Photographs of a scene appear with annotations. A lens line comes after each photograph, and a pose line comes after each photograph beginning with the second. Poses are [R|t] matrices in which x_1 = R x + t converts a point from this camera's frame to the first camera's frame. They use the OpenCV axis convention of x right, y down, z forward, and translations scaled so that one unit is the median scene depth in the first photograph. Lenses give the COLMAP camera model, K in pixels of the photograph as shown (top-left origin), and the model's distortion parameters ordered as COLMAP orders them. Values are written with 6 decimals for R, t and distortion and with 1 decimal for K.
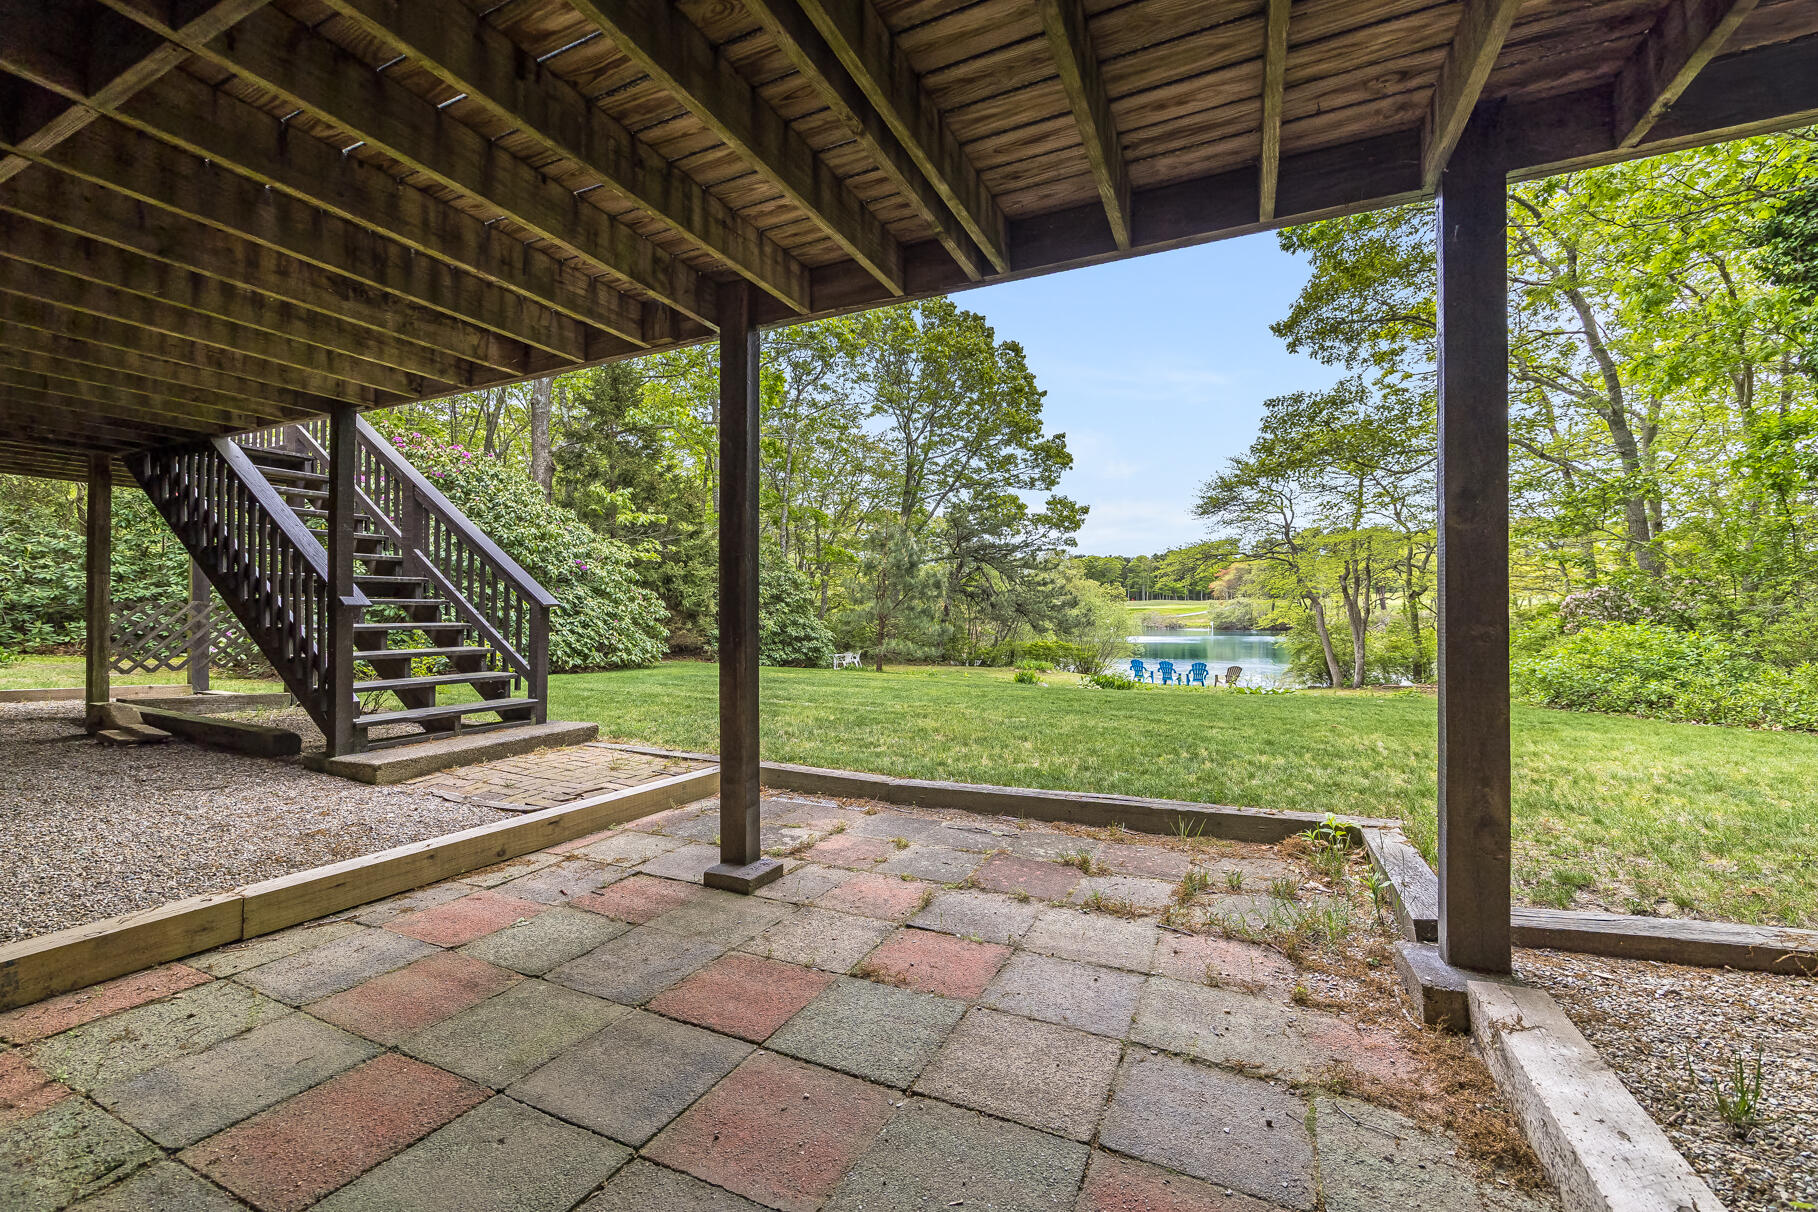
lens RADIAL K [[733.8, 0, 904.5], [0, 733.8, 605.2], [0, 0, 1]] dist [0.015371, -0.002073]
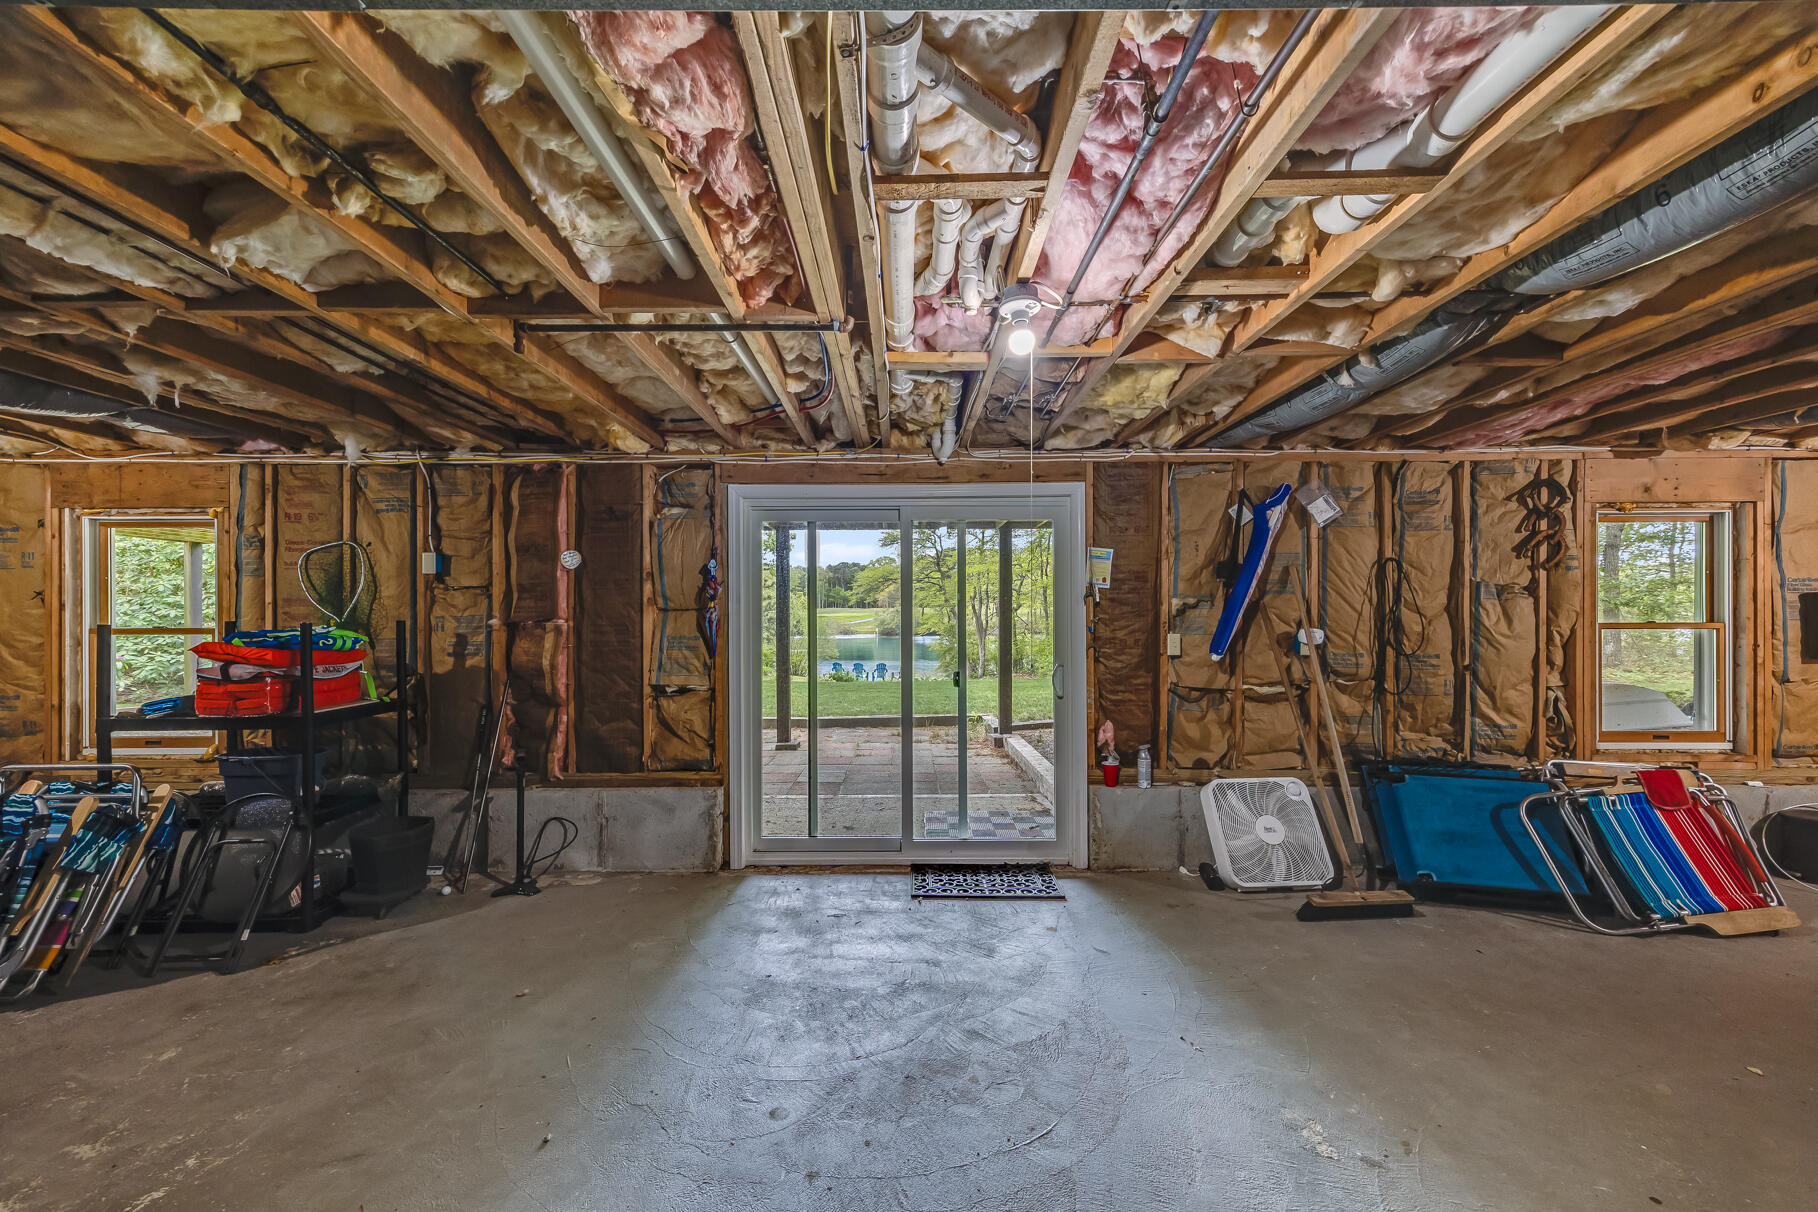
lens RADIAL K [[733.8, 0, 904.5], [0, 733.8, 605.2], [0, 0, 1]] dist [0.015371, -0.002073]
pose [[0.902099, 0.006064, 0.431487, -0.242983], [-0.004229, 0.999977, -0.005213, -0.034350], [-0.431509, 0.002878, 0.902104, -0.396174]]
